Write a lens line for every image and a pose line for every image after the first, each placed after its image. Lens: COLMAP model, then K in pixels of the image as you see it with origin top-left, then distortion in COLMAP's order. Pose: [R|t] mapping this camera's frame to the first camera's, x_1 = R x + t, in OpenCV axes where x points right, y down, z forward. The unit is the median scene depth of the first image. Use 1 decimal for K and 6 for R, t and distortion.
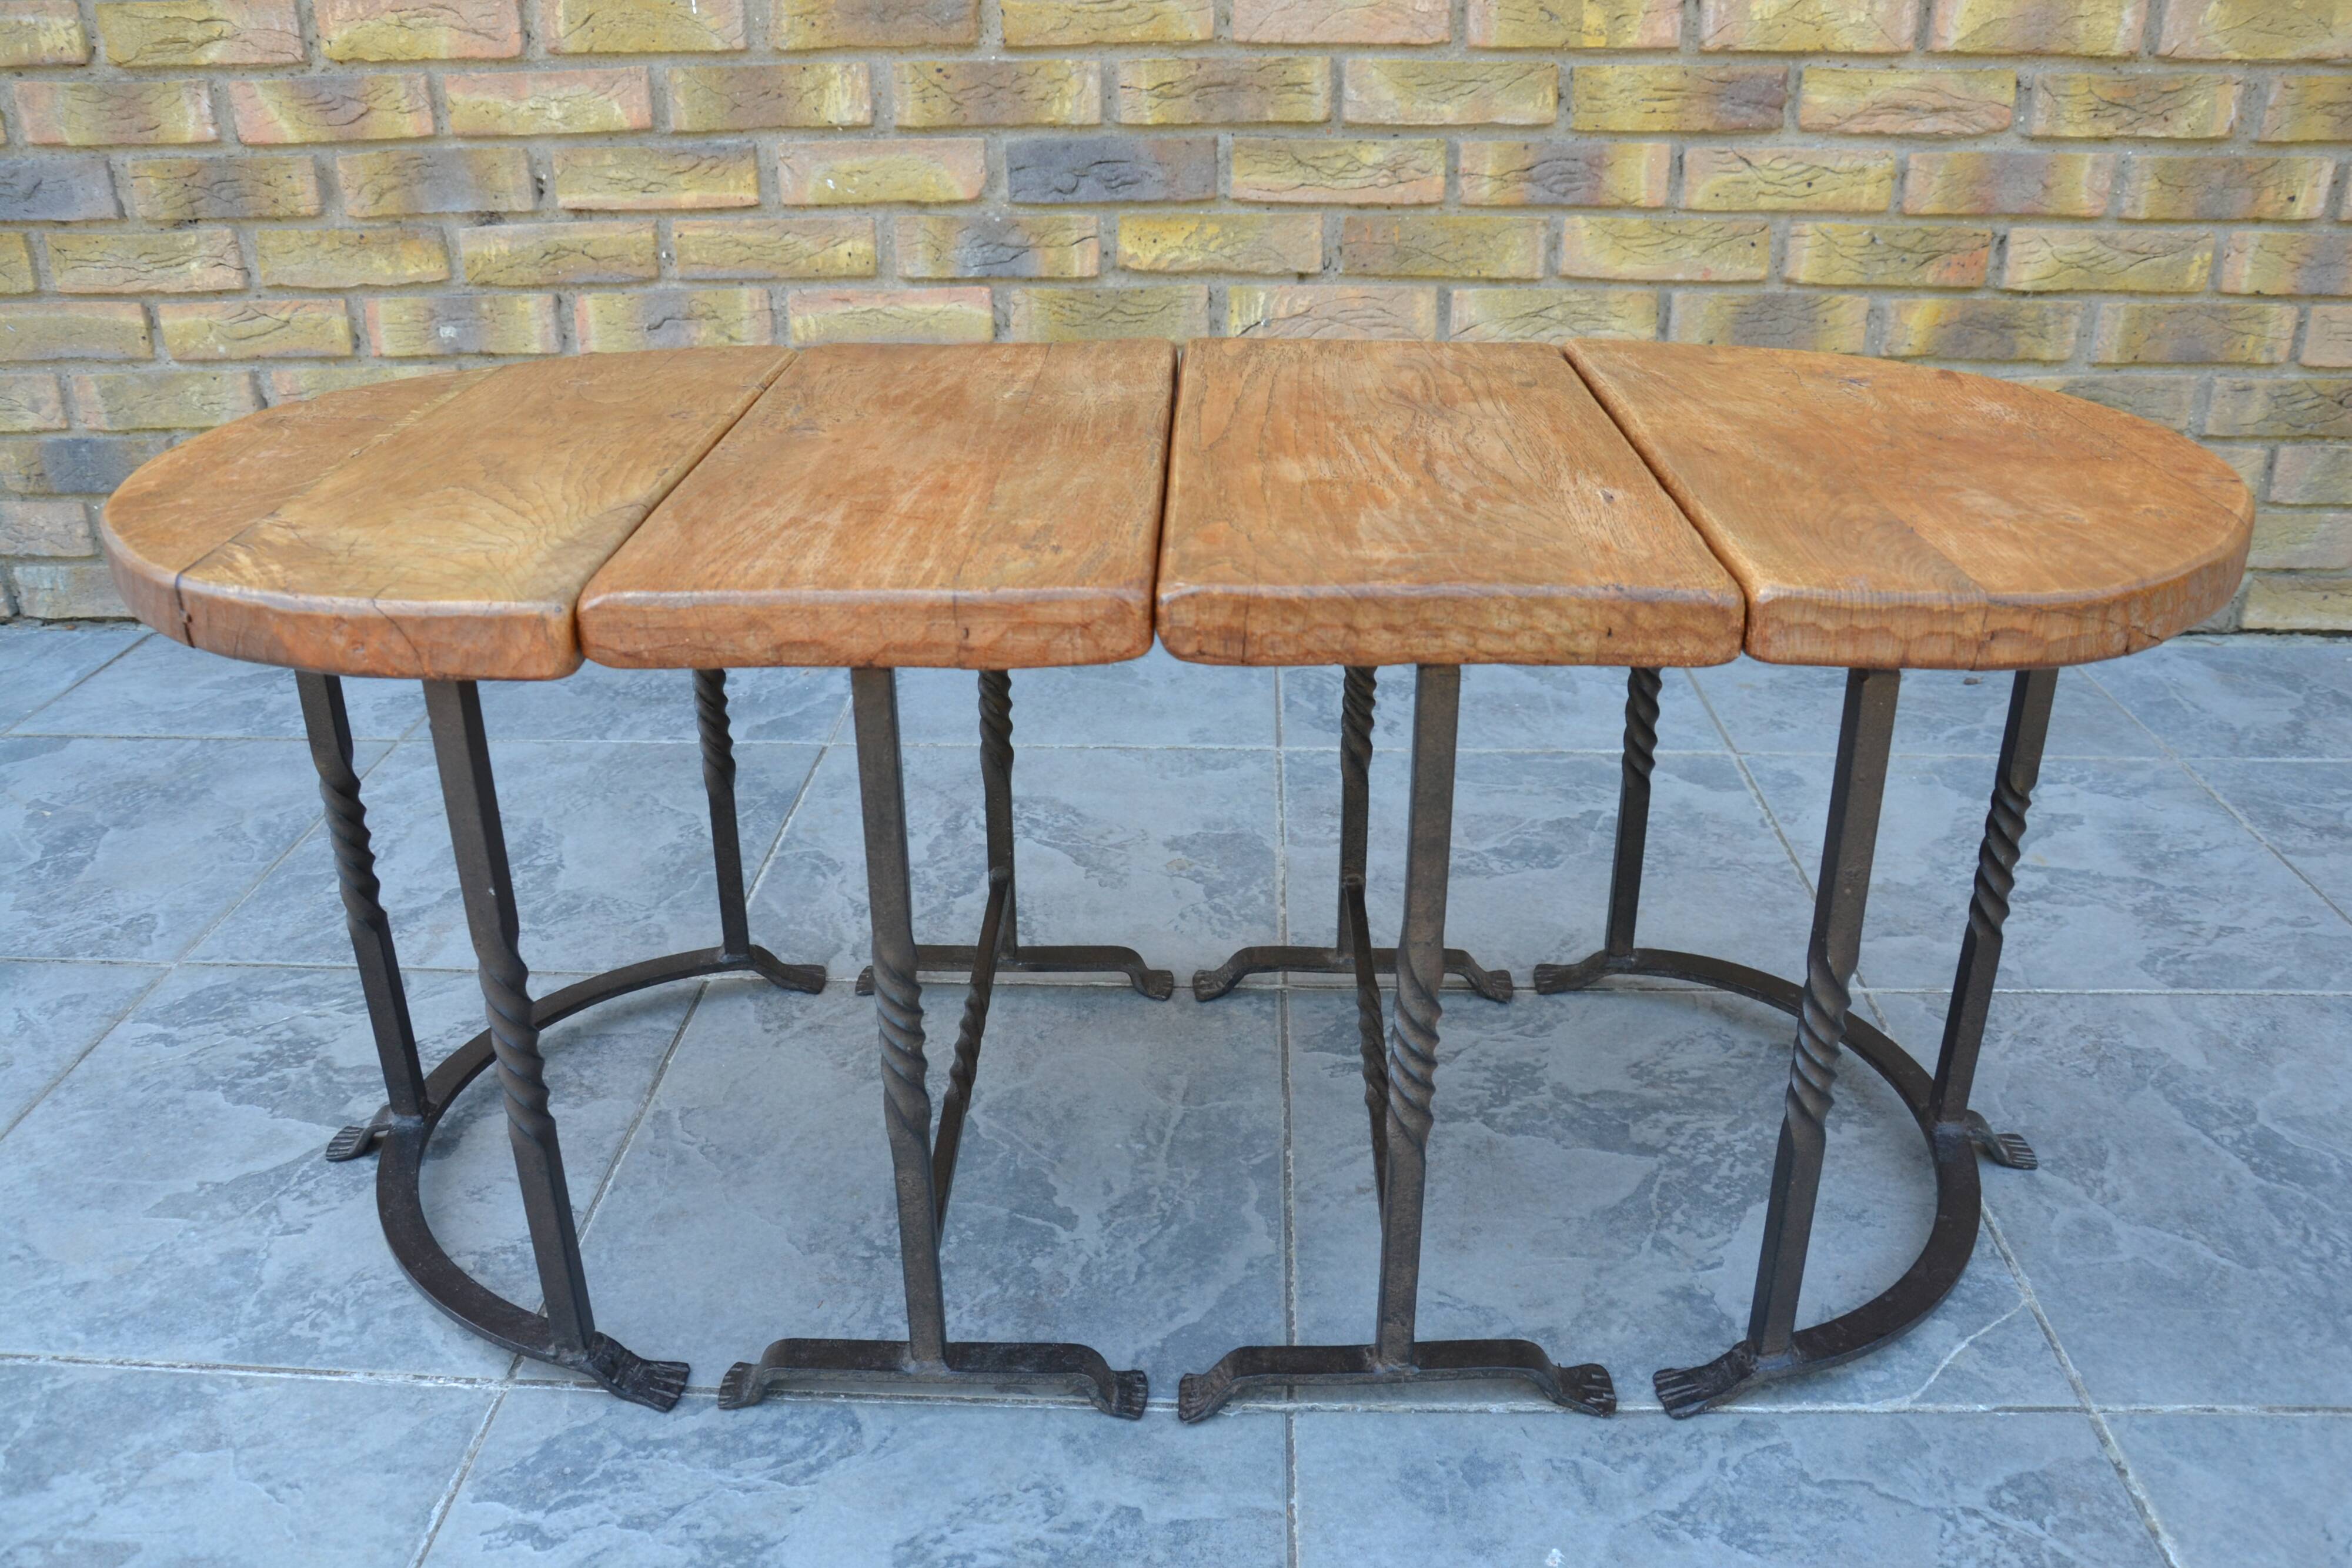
lens RADIAL K [[1864.7, 0, 1168.8], [0, 1864.7, 785.5], [0, 0, 1]] dist [-0.159702, 0.123811]
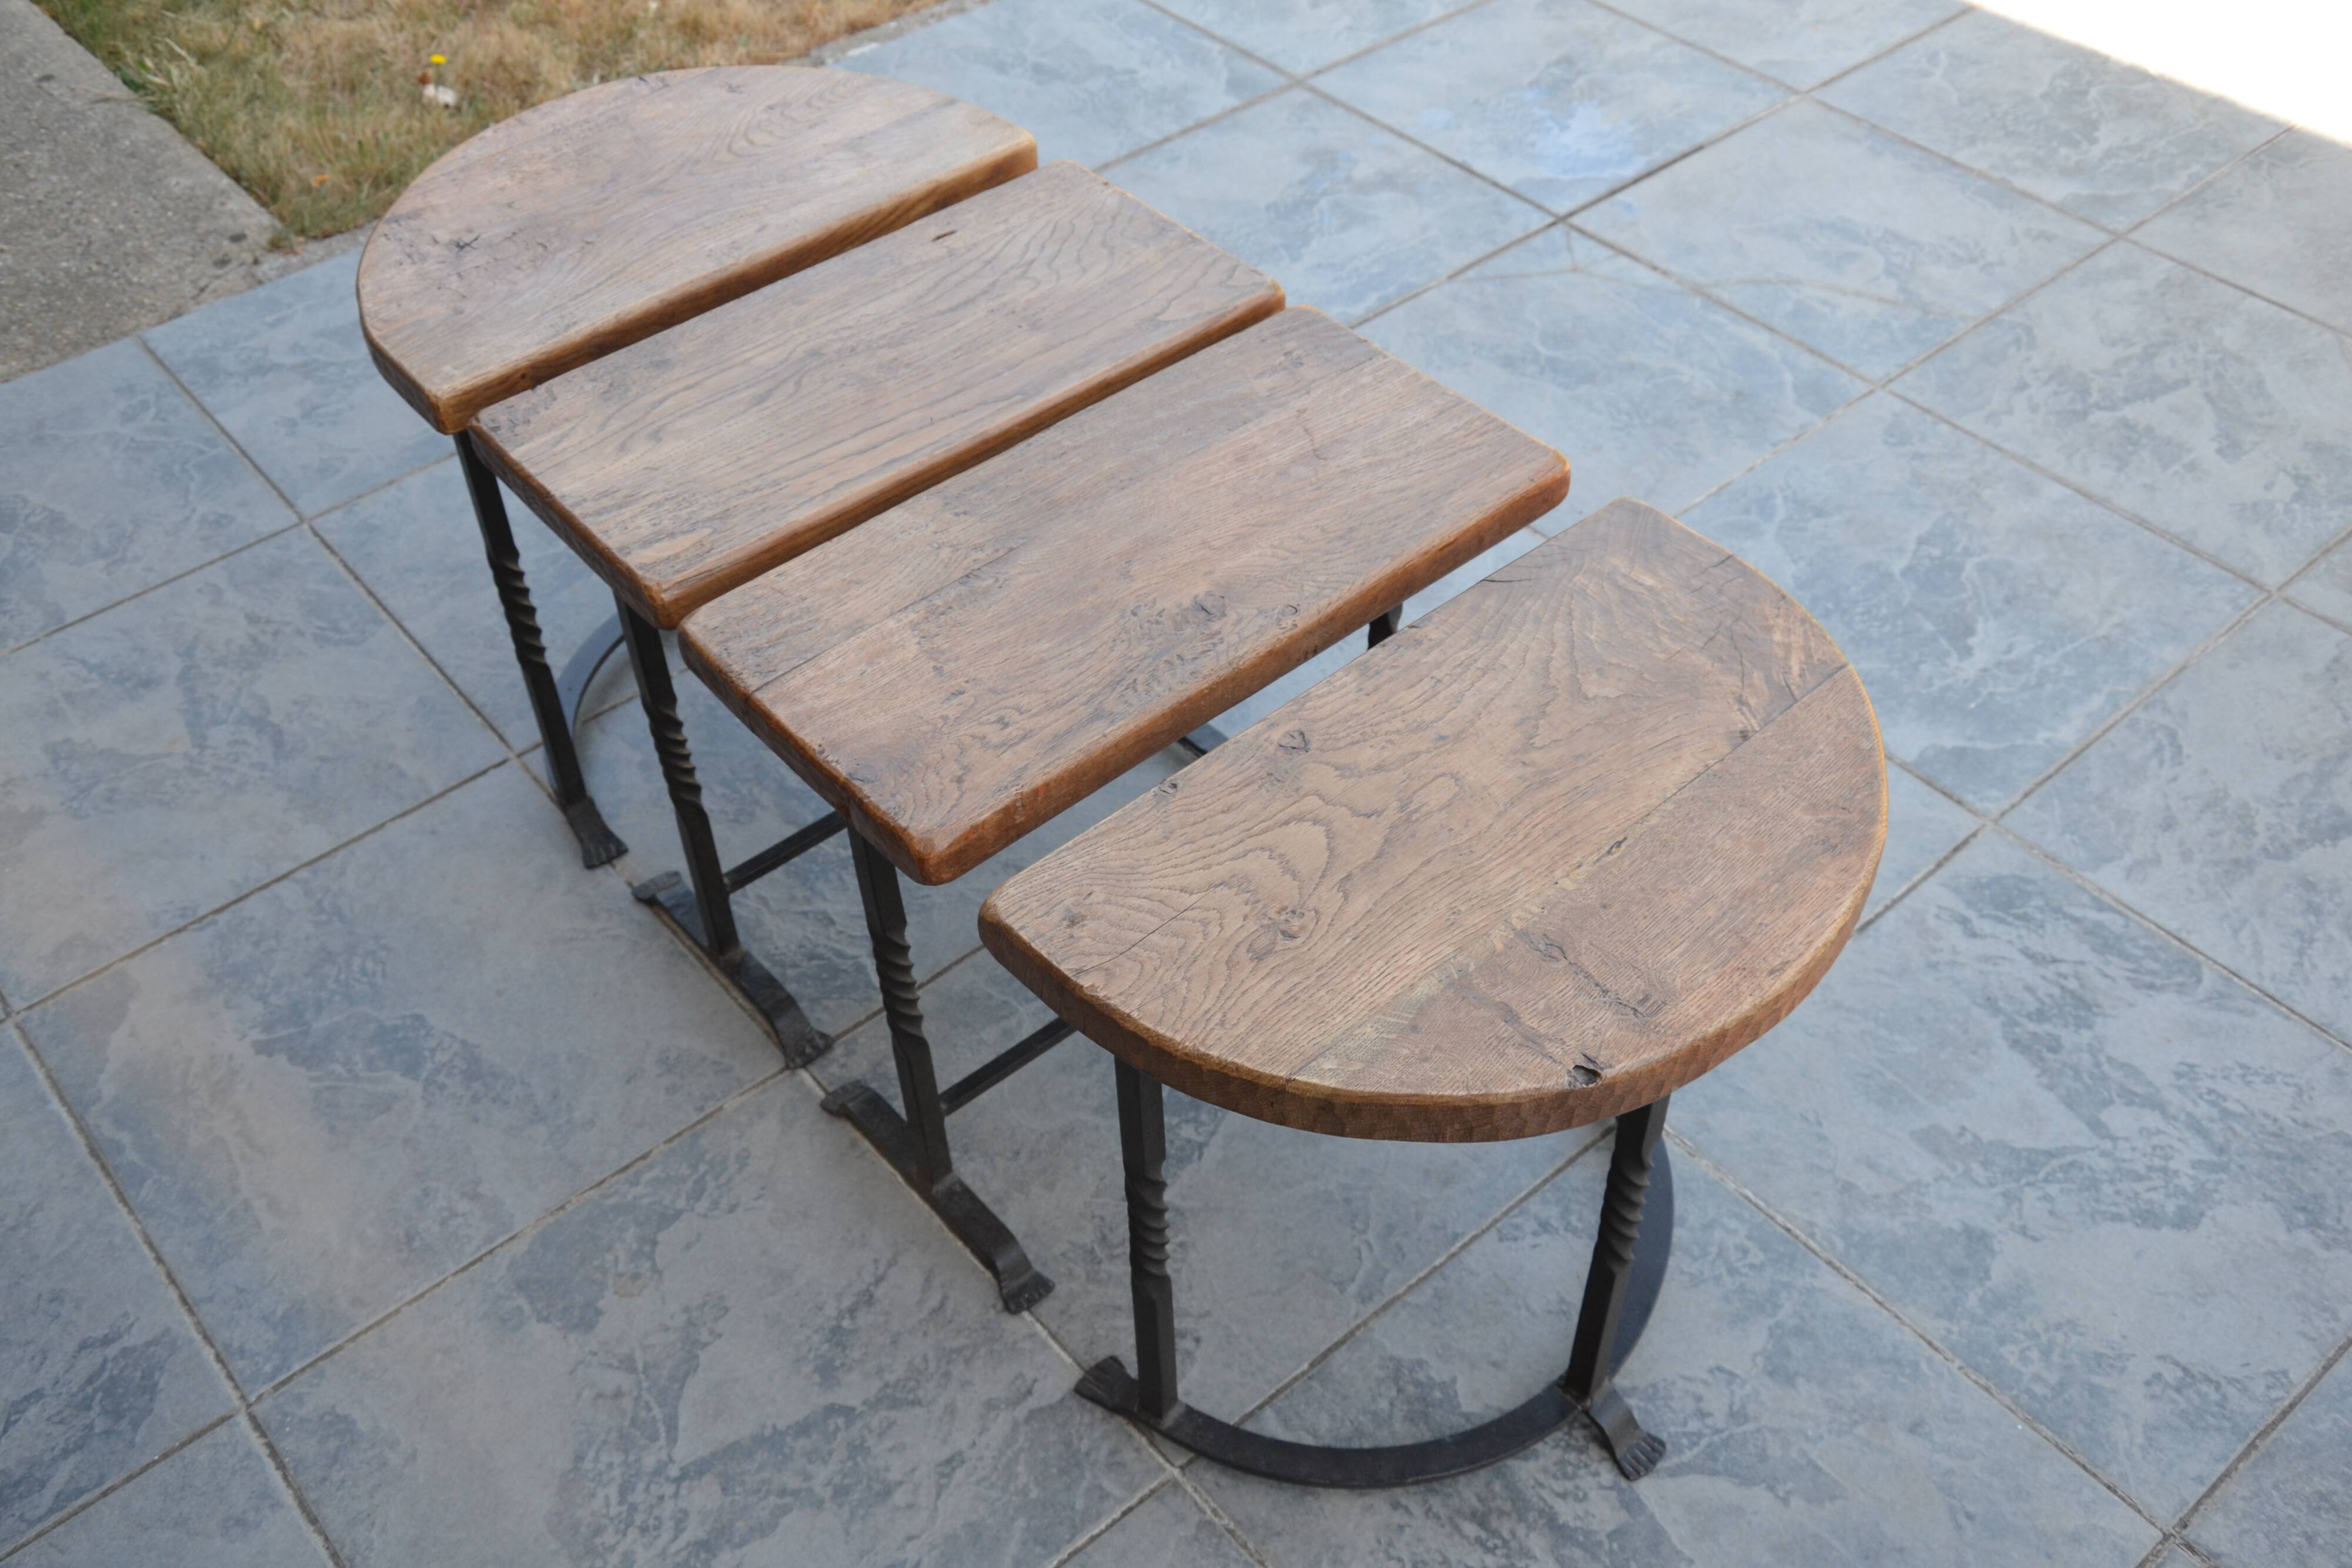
lens RADIAL K [[2215.8, 0, 1176.0], [0, 2215.8, 784.0], [0, 0, 1]] dist [-0.117035, 0.250956]
pose [[-0.679141, -0.500844, 0.536584, -0.645270], [0.336537, 0.437200, 0.834026, -0.887394], [-0.652311, 0.747002, -0.128368, 0.919430]]
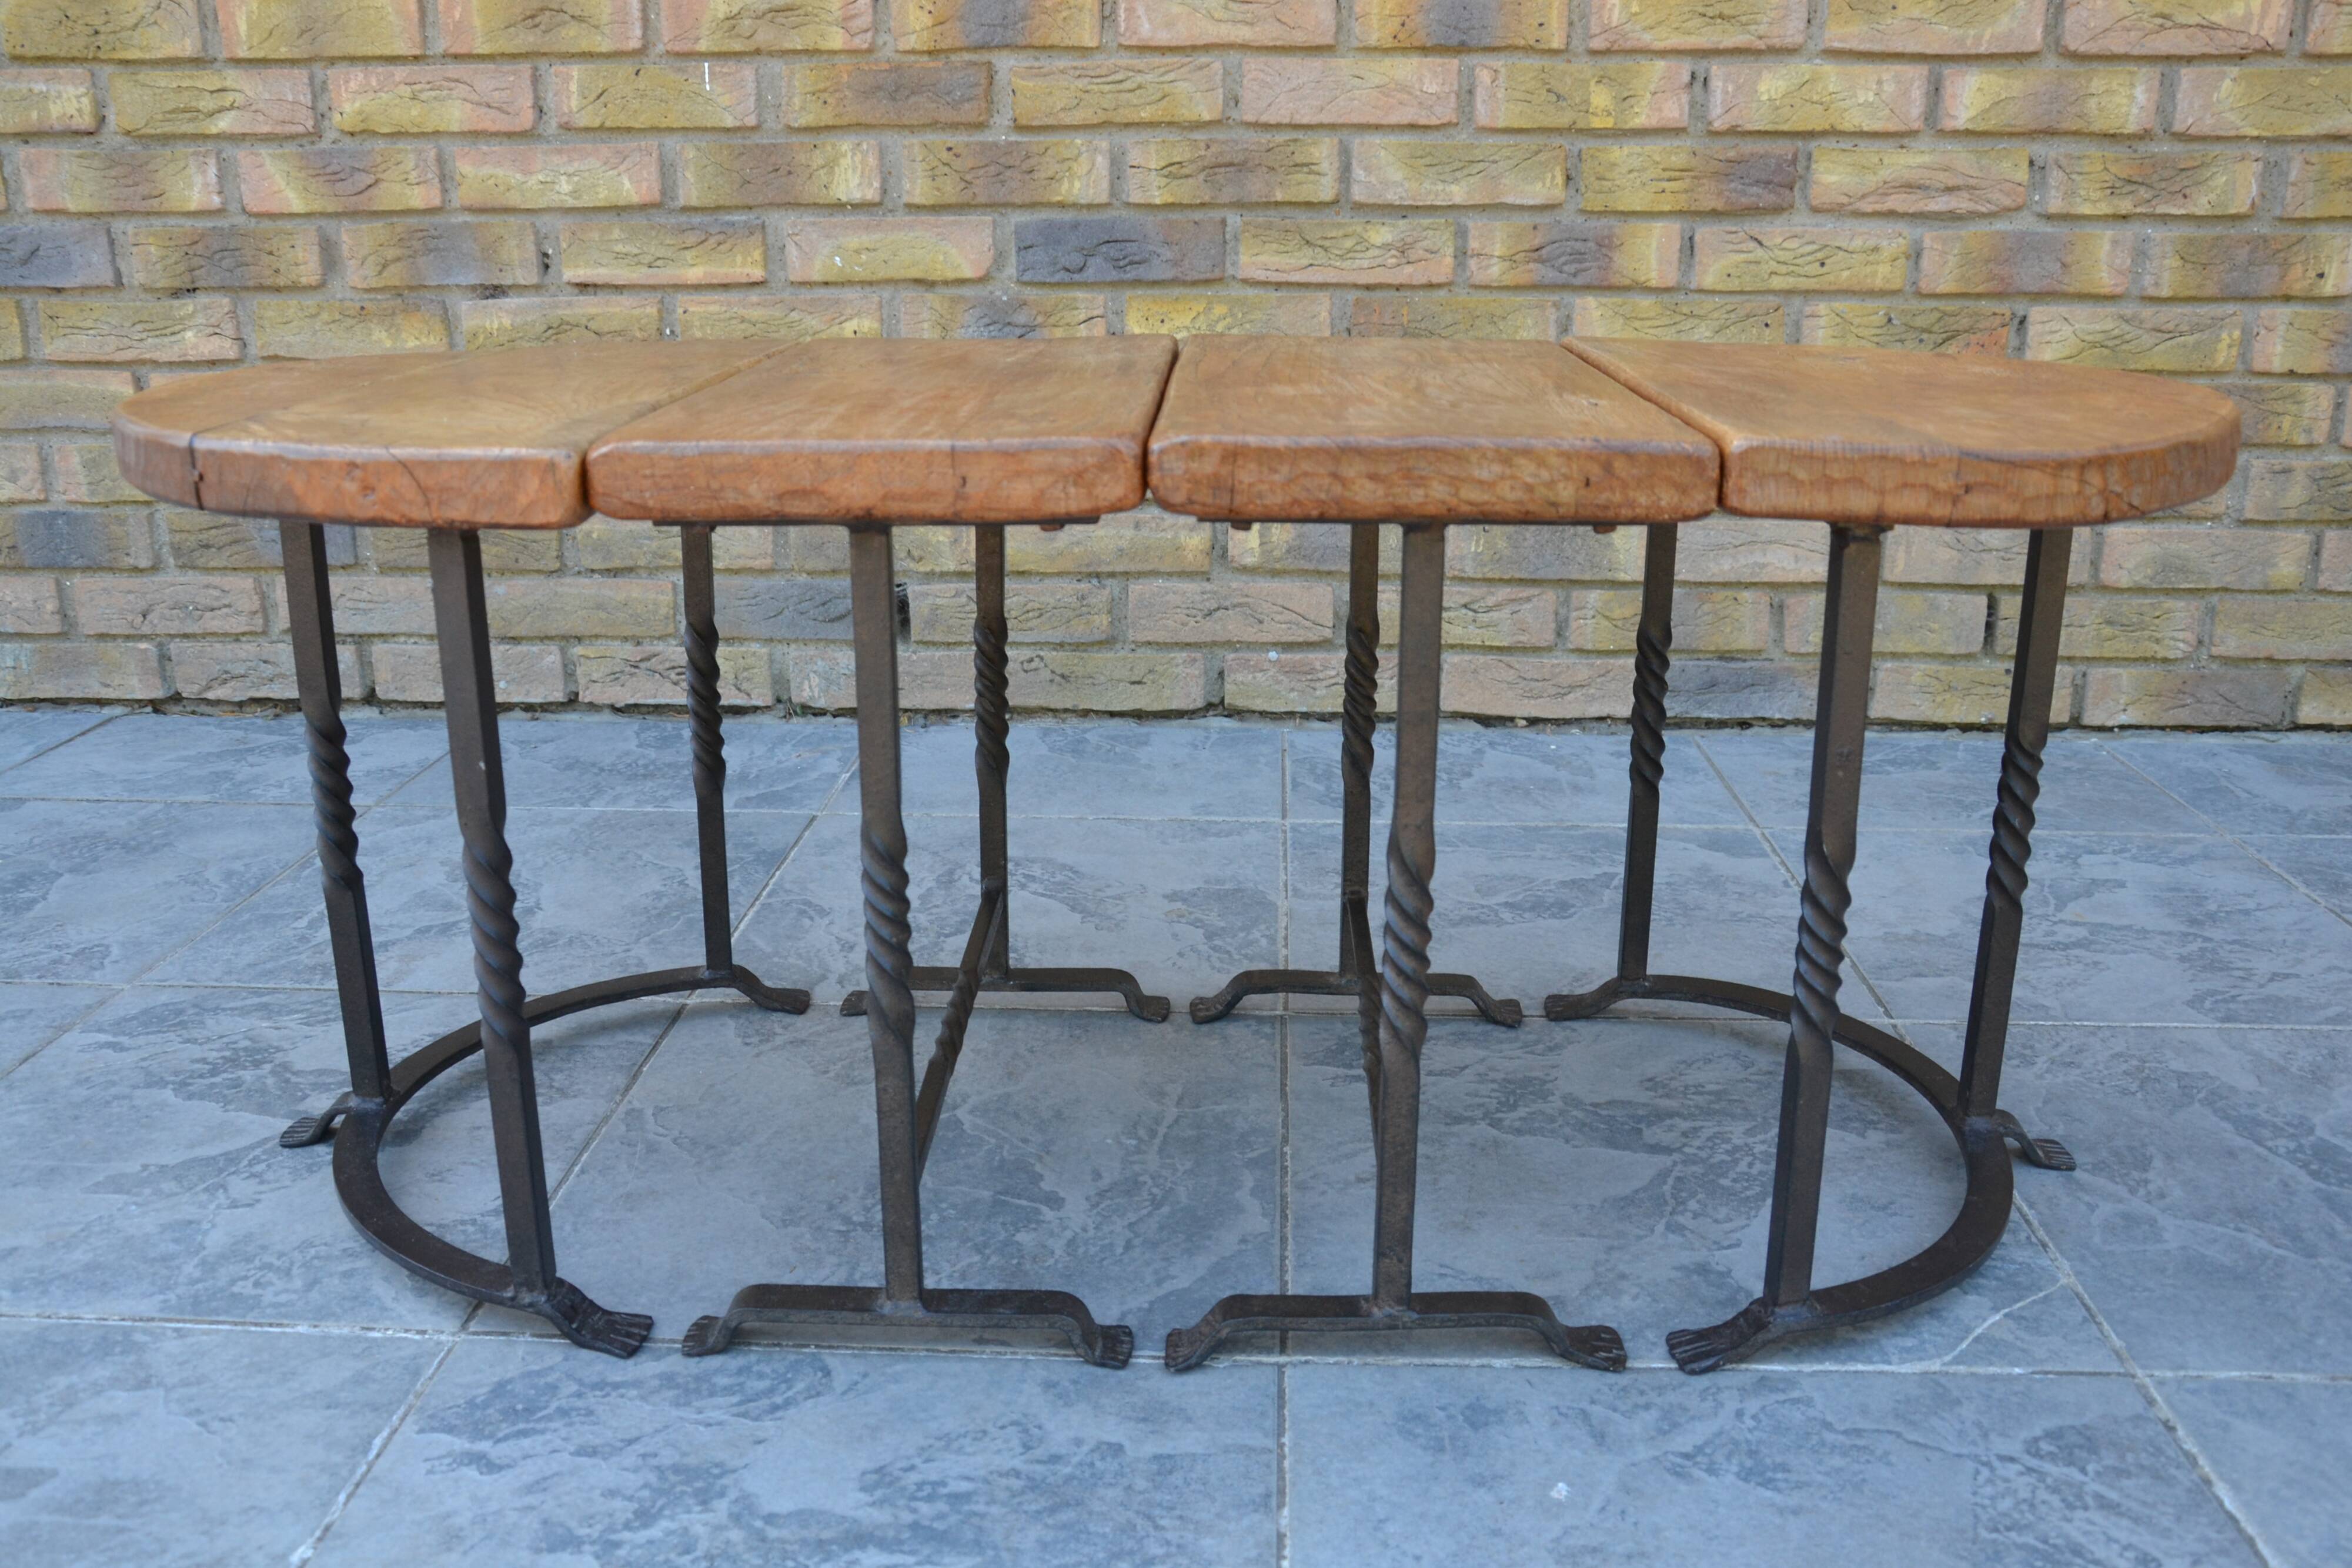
lens RADIAL K [[1998.7, 0, 1165.9], [0, 1998.7, 788.7], [0, 0, 1]] dist [-0.134868, 0.149089]
pose [[0.999914, 0.009802, -0.008759, 0.008527], [-0.010869, 0.991243, -0.131605, 0.131436], [0.007392, 0.131689, 0.991263, -0.041106]]
